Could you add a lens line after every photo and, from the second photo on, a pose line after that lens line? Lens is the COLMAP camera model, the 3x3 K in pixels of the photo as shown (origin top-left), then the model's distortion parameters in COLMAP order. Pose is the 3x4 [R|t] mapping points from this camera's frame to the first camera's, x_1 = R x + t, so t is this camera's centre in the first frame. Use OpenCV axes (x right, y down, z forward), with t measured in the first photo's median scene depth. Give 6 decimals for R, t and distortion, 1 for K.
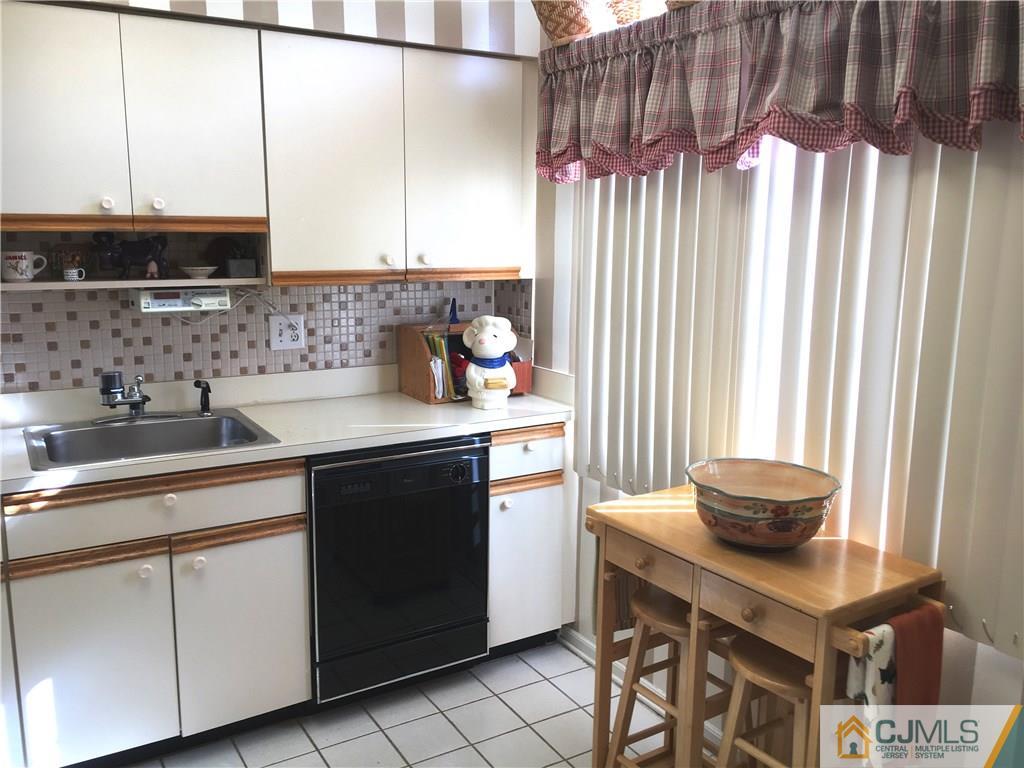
lens RADIAL K [[868.9, 0, 512.1], [0, 868.9, 381.9], [0, 0, 1]] dist [0.048777, -0.053665]
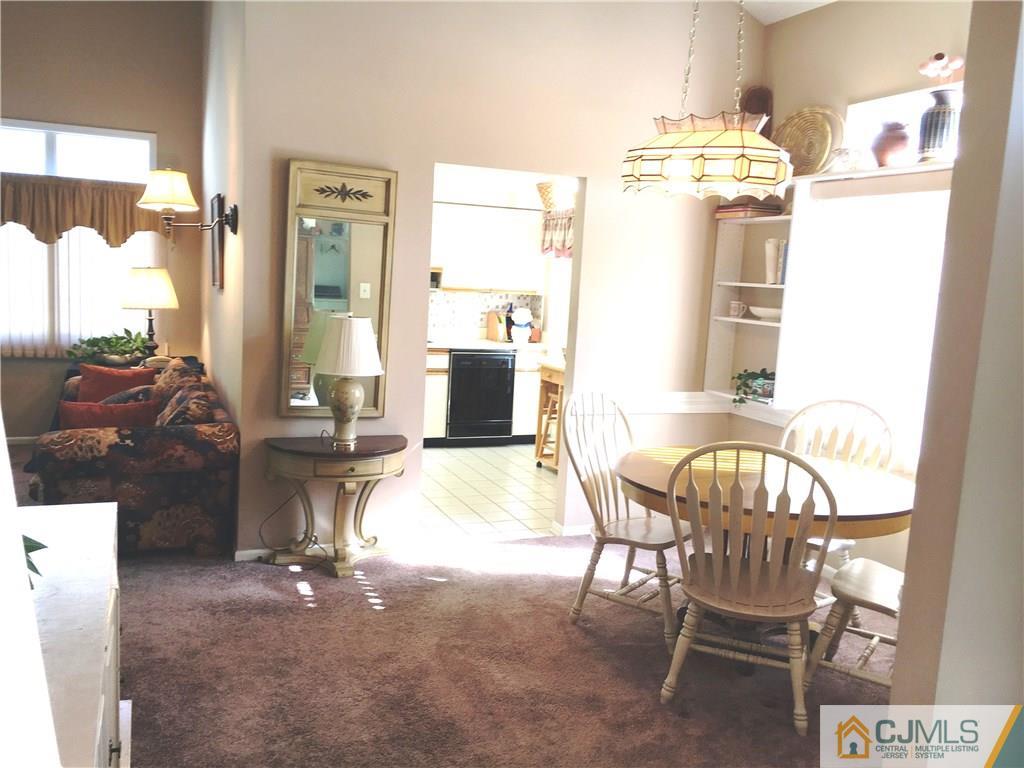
lens RADIAL K [[868.9, 0, 508.0], [0, 868.9, 387.2], [0, 0, 1]] dist [0.048777, -0.053665]
pose [[0.986672, 0.061634, -0.150596, 0.335629], [-0.069408, 0.996485, -0.046916, 0.281078], [0.147175, 0.056743, 0.987481, -1.533457]]
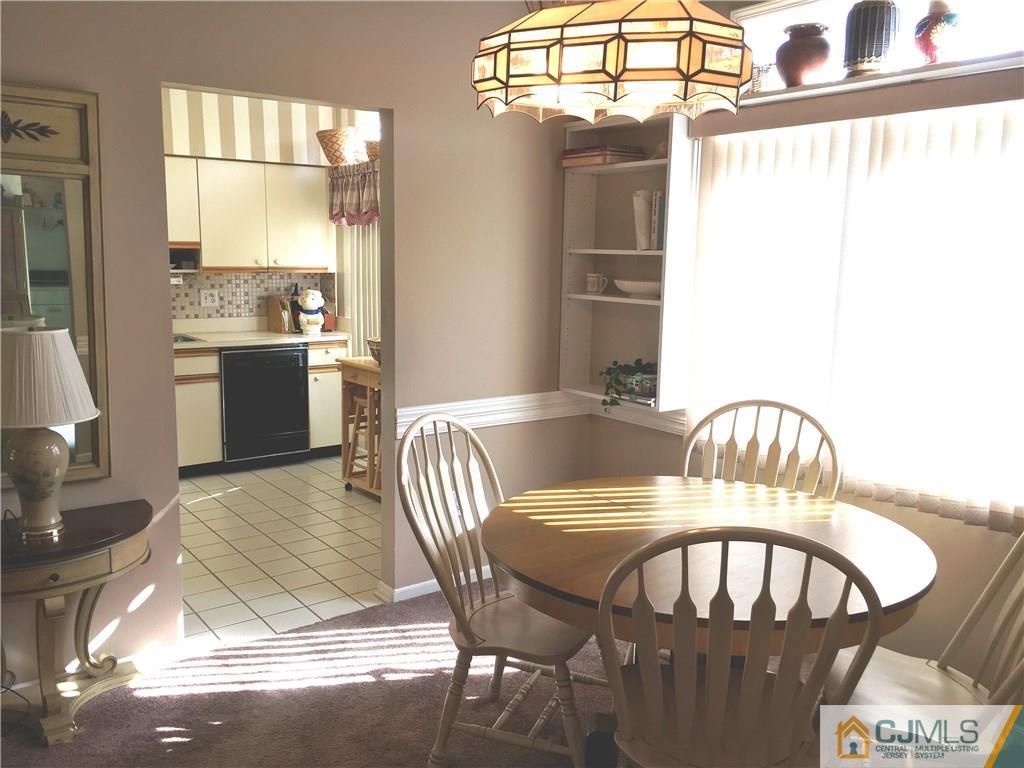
lens RADIAL K [[868.9, 0, 511.4], [0, 868.9, 384.9], [0, 0, 1]] dist [0.048777, -0.053665]
pose [[0.995883, -0.009002, 0.090204, 0.261815], [0.010956, 0.999715, -0.021198, 0.199902], [-0.089988, 0.022099, 0.995698, -1.102921]]
